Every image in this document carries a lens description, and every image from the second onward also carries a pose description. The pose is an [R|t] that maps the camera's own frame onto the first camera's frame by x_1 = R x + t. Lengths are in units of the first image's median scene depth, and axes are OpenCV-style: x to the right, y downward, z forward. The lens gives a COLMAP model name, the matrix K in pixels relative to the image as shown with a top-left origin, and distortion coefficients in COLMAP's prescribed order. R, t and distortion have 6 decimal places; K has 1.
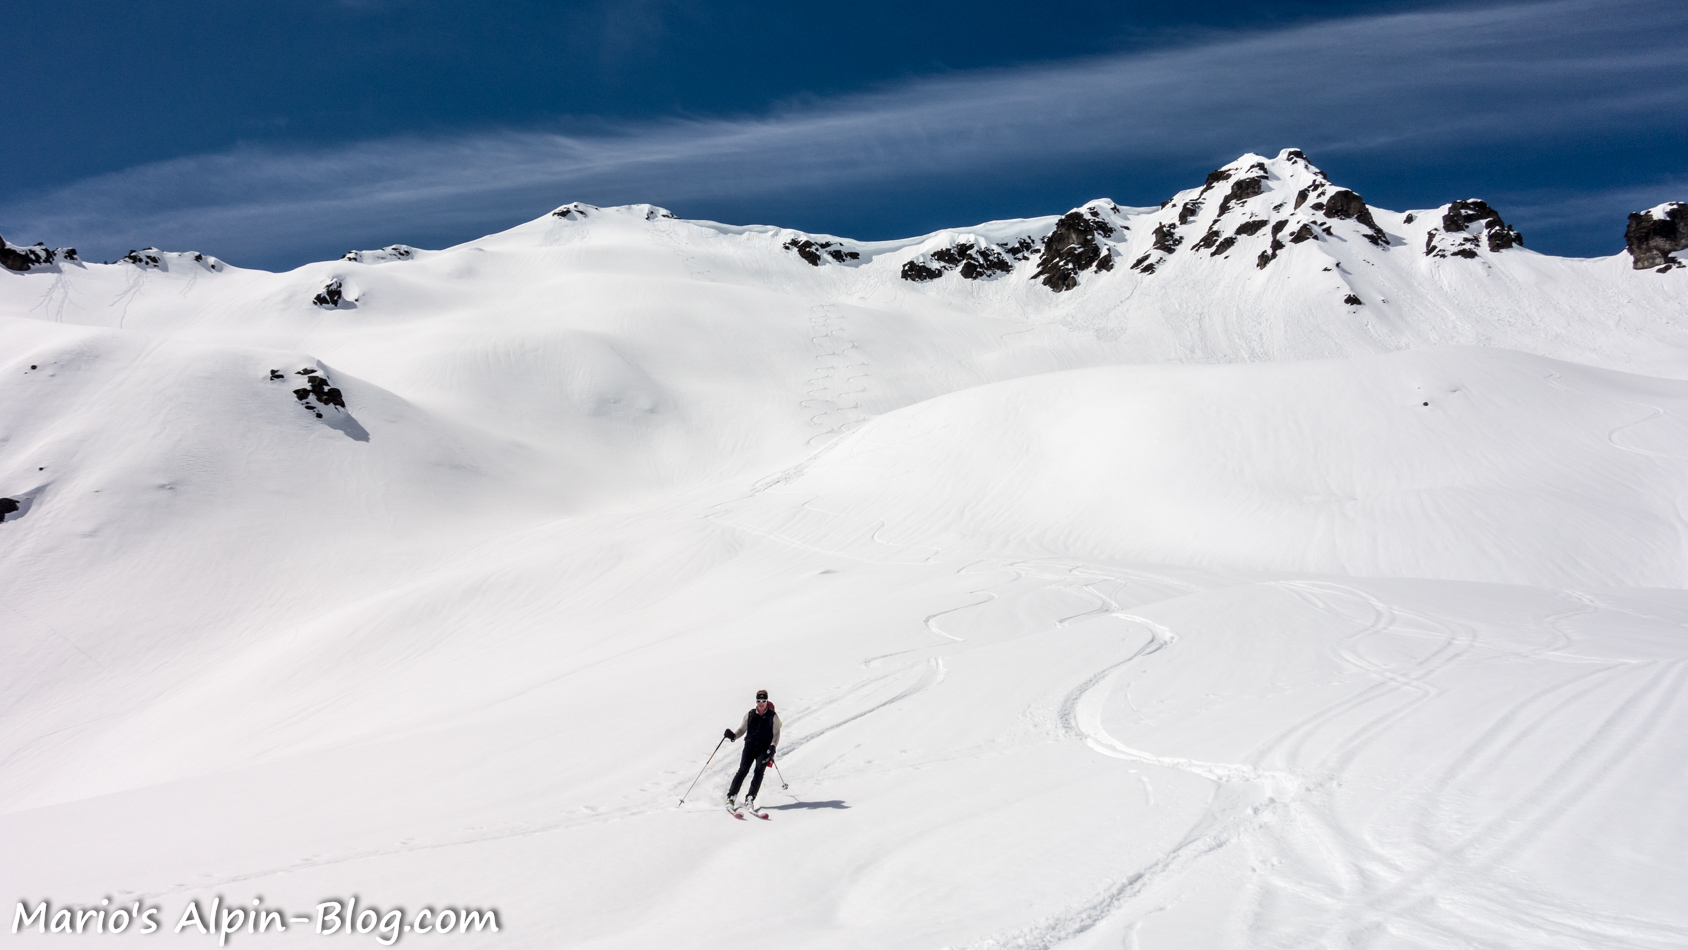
lens RADIAL K [[1331.3, 0, 844.0], [0, 1331.3, 475.0], [0, 0, 1]] dist [0.005650, -0.003470]
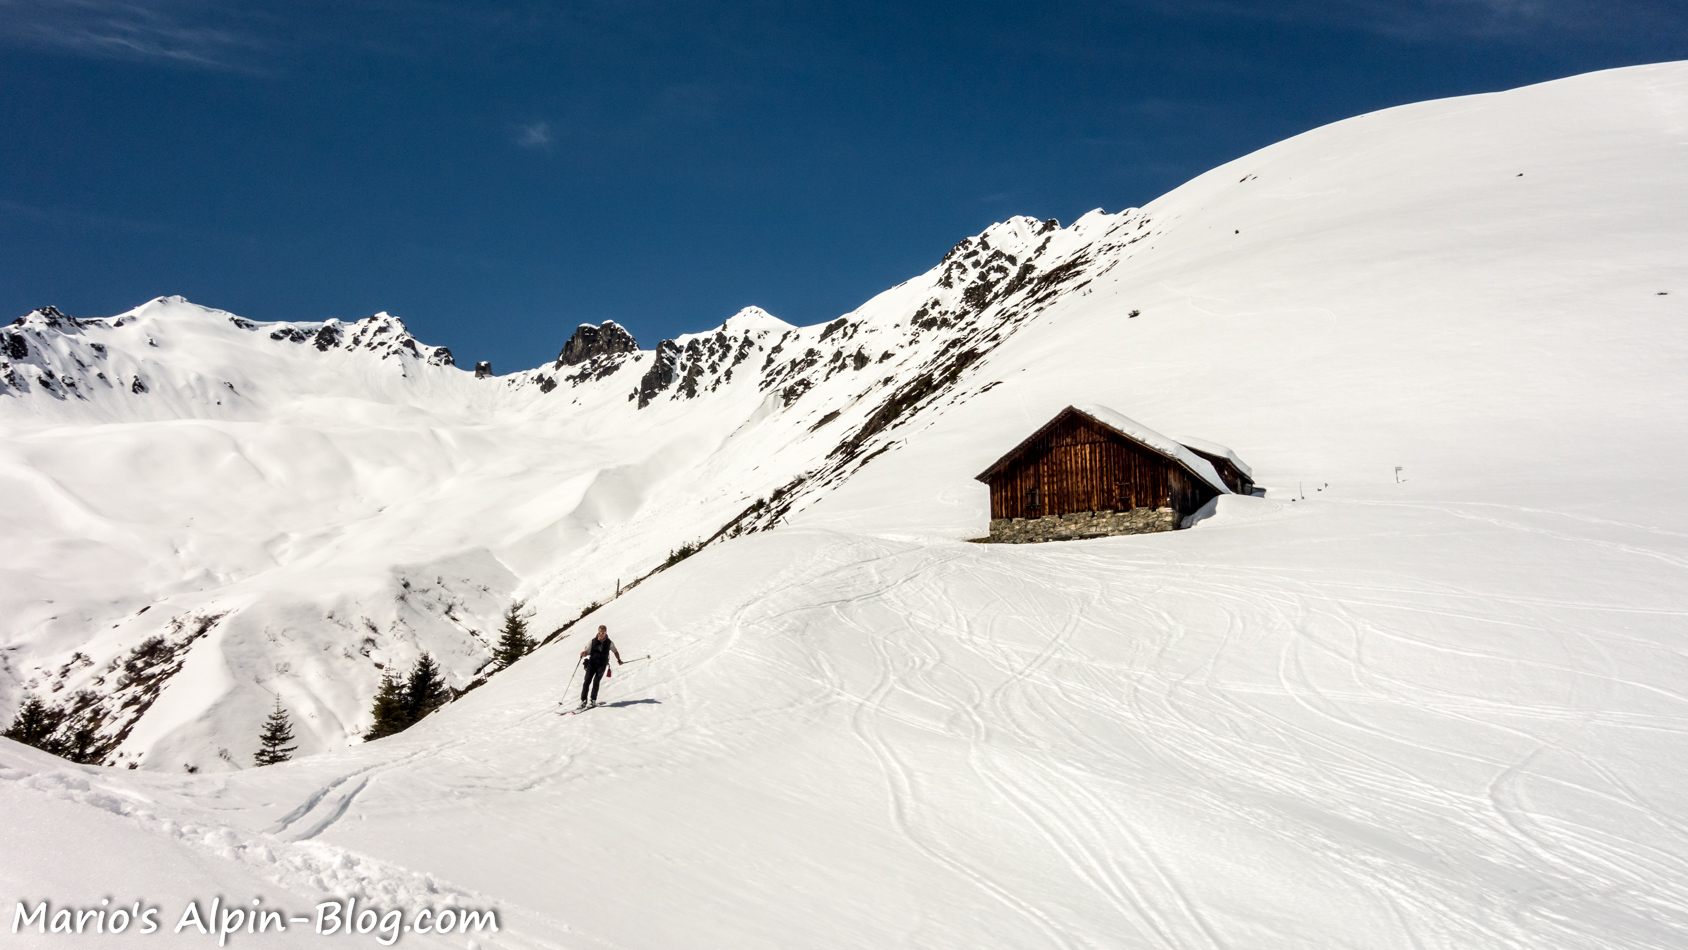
lens RADIAL K [[1331.3, 0, 844.0], [0, 1331.3, 475.0], [0, 0, 1]] dist [0.005650, -0.003470]
pose [[0.789165, 0.102204, 0.605617, -0.783525], [-0.141575, 0.989774, 0.017448, -0.074491], [-0.597641, -0.099510, 0.795565, -2.427674]]
